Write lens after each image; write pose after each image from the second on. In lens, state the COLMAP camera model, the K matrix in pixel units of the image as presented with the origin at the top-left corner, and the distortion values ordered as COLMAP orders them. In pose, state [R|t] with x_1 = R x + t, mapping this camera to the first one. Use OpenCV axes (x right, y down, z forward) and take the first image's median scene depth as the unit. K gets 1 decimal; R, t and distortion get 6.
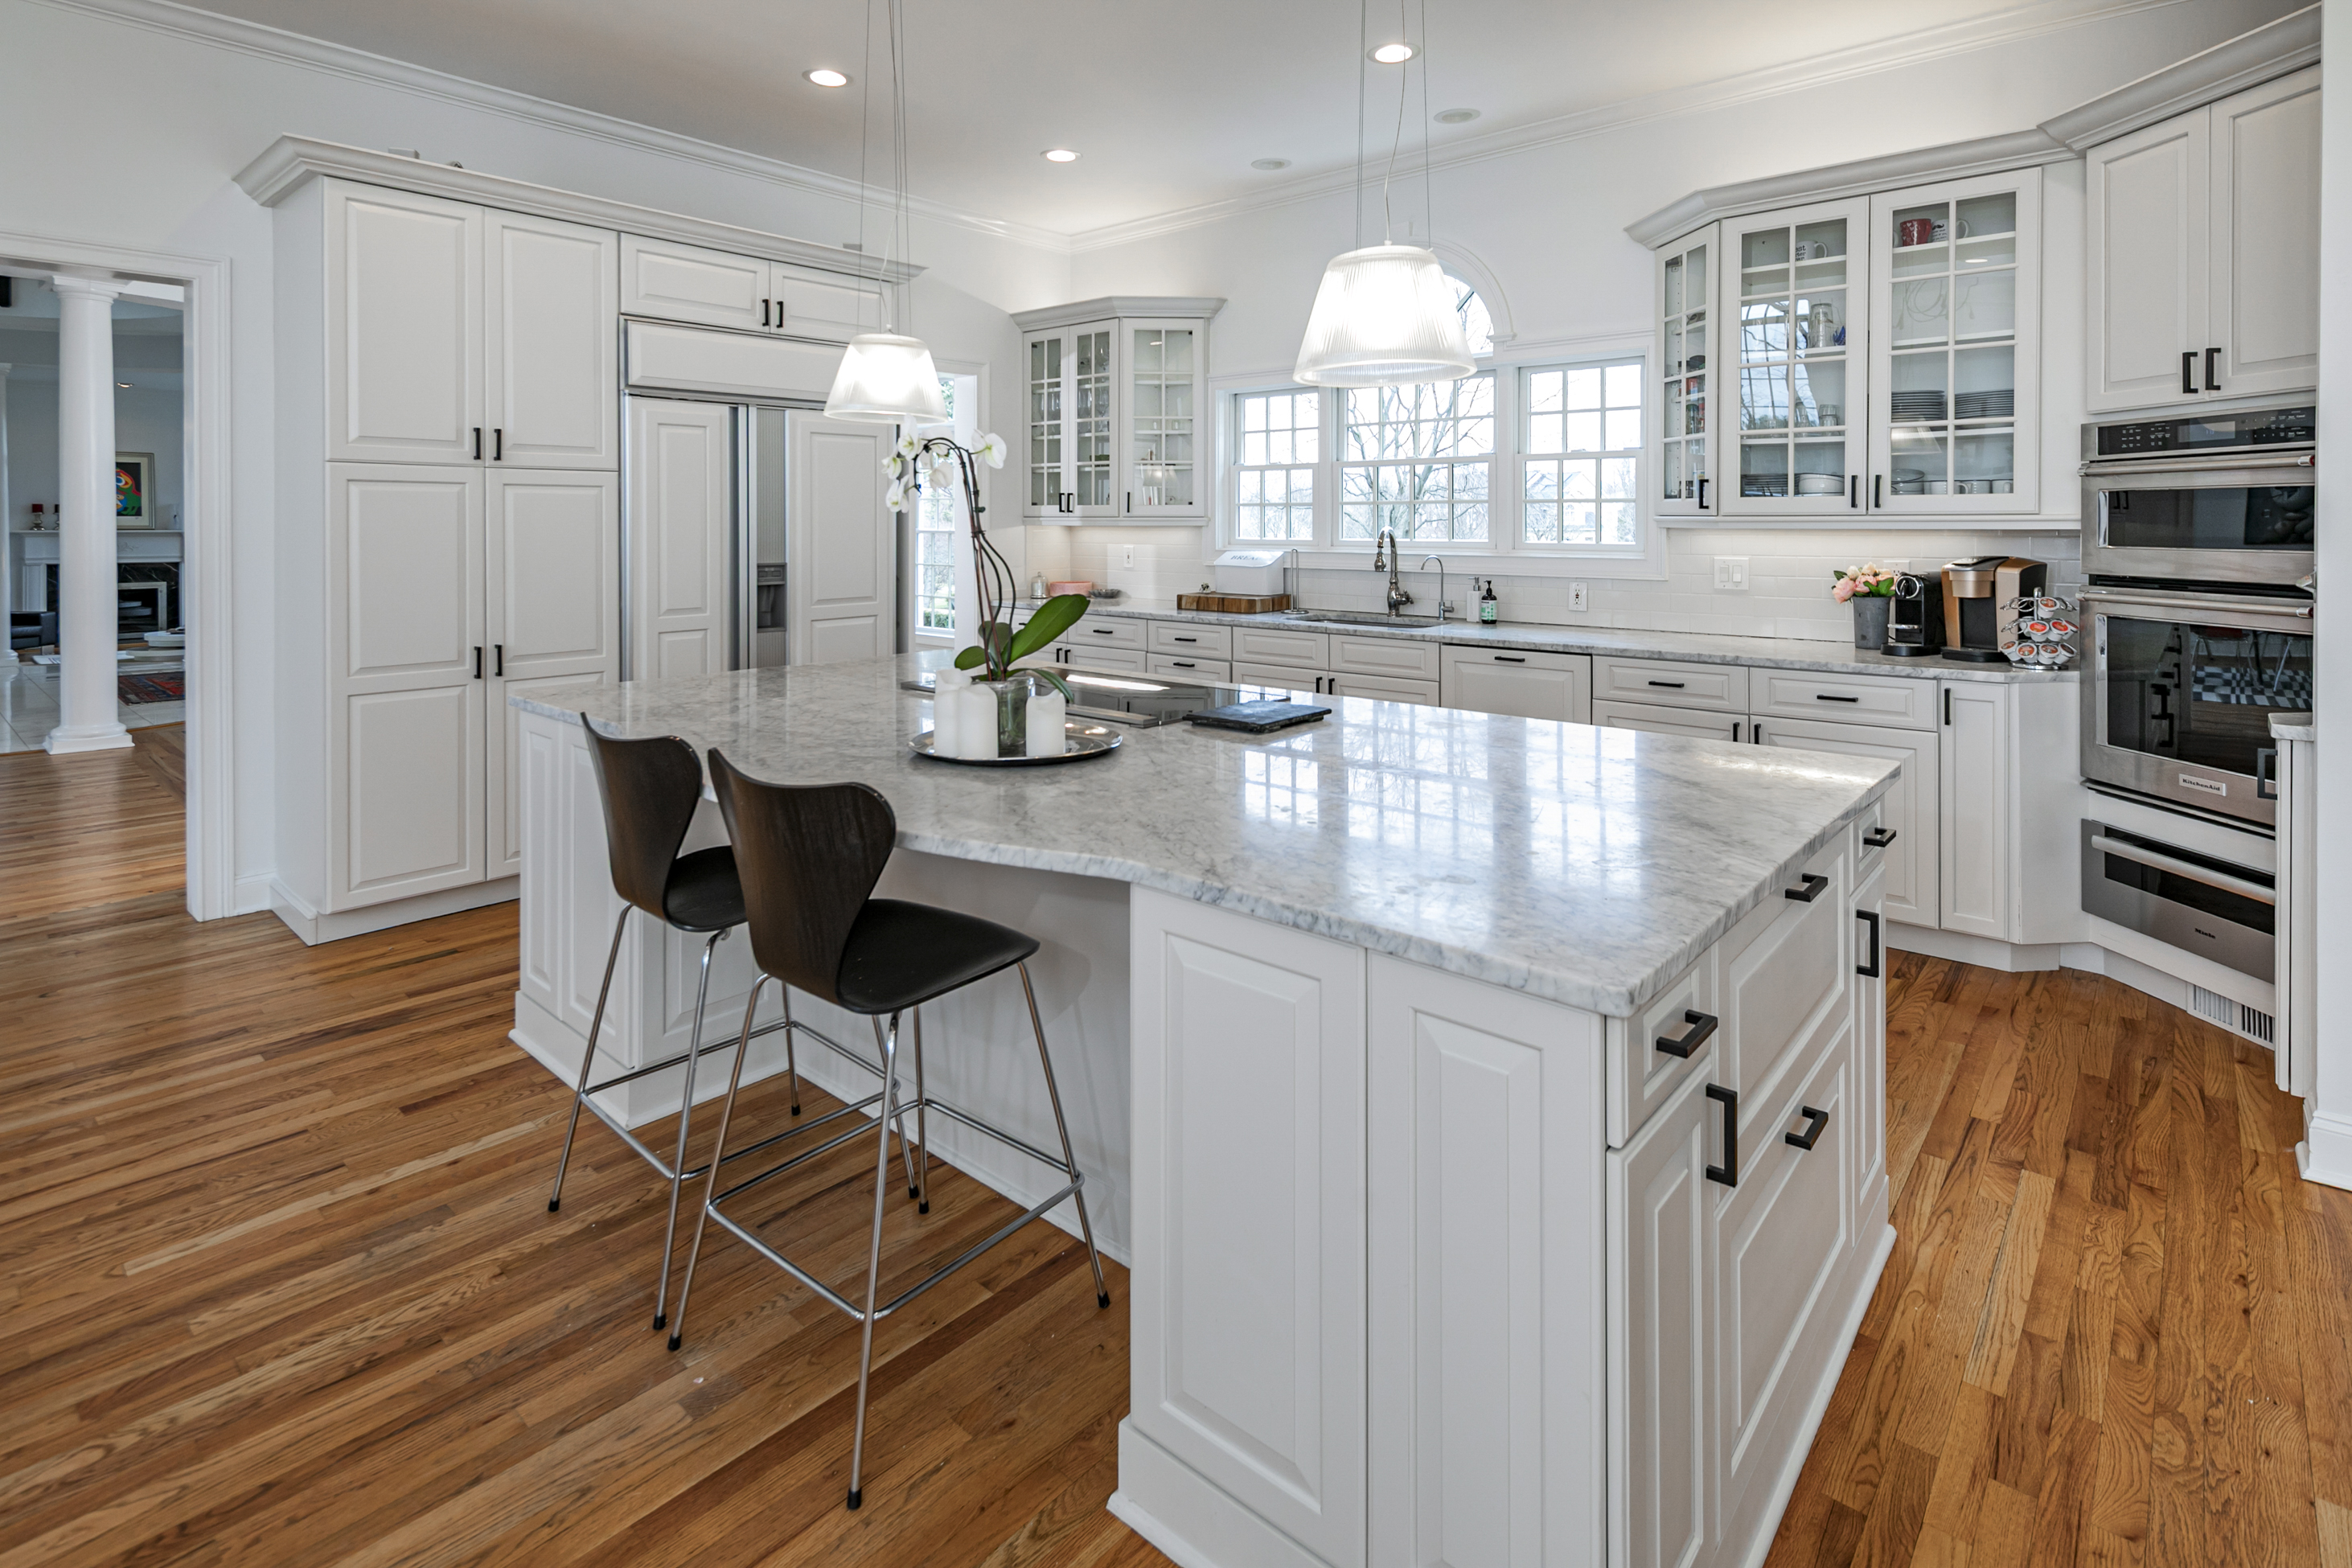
lens RADIAL K [[1139.7, 0, 1142.6], [0, 1139.7, 733.6], [0, 0, 1]] dist [0.014312, -0.000553]
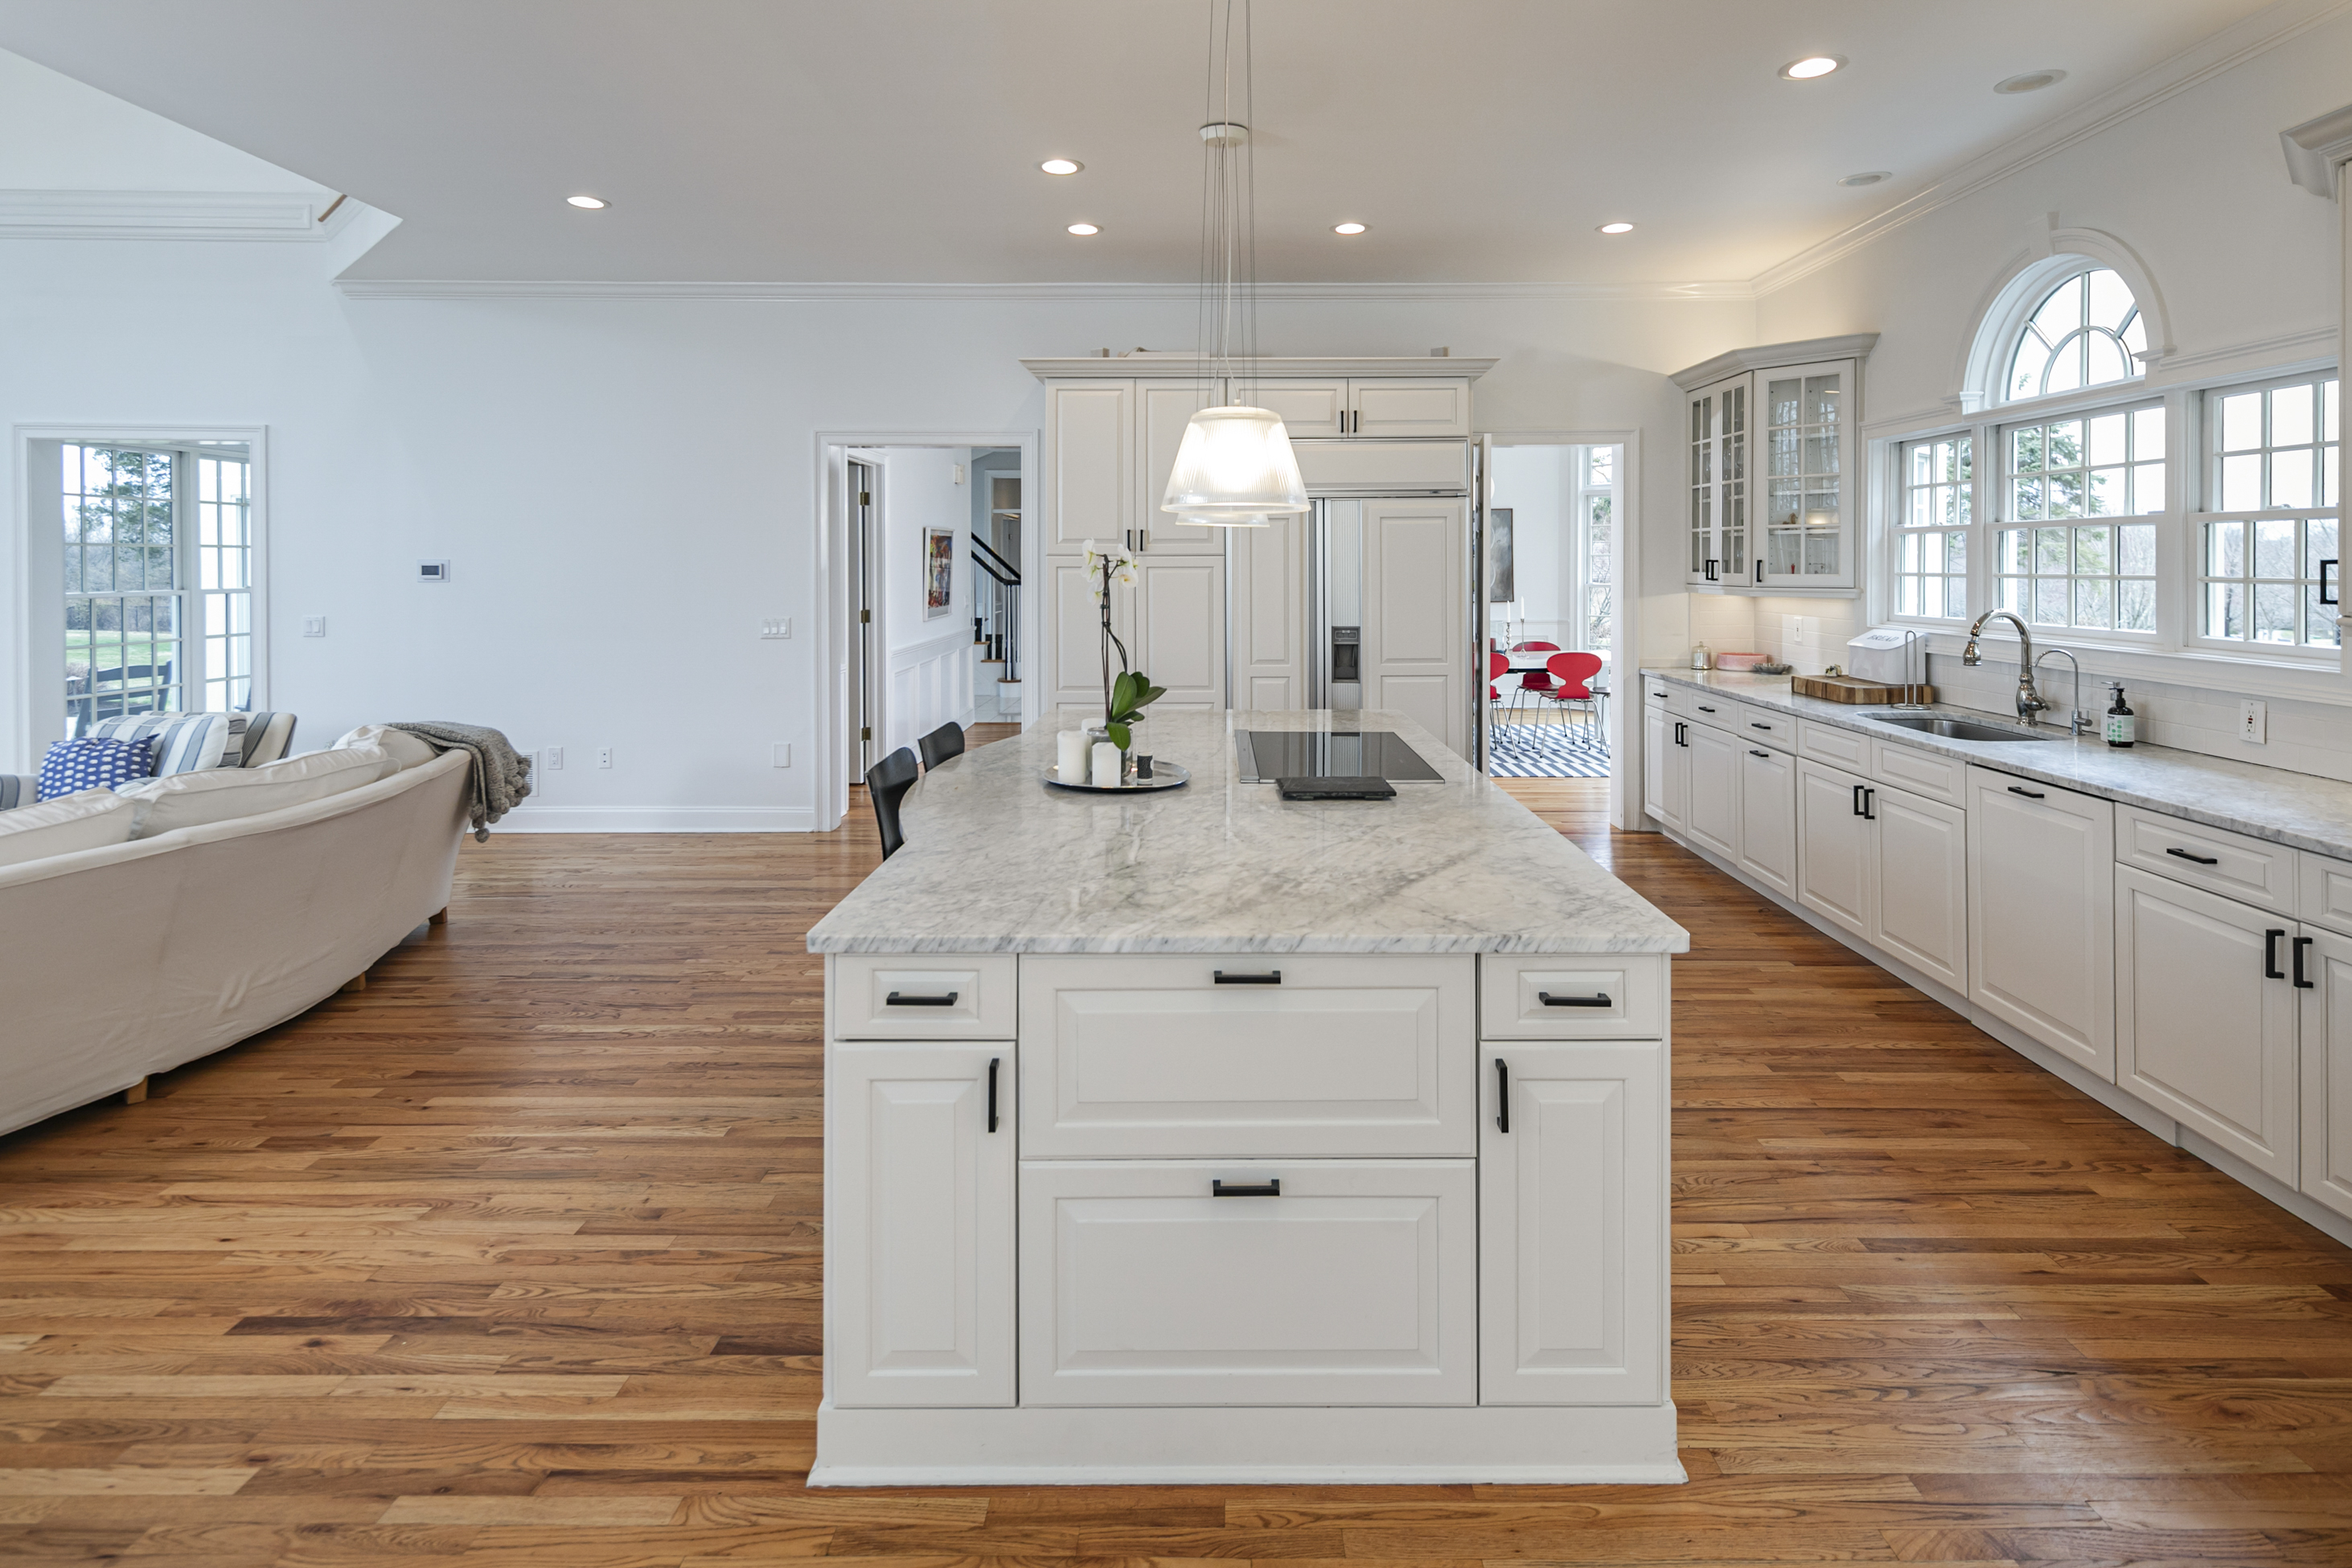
lens RADIAL K [[1117.5, 0, 1176.3], [0, 1117.5, 818.7], [0, 0, 1]] dist [0.019105, -0.000408]
pose [[0.667968, 0.165949, -0.725451, 0.433989], [-0.136789, 0.985590, 0.099507, -0.039792], [0.731510, 0.032766, 0.681043, 0.061271]]
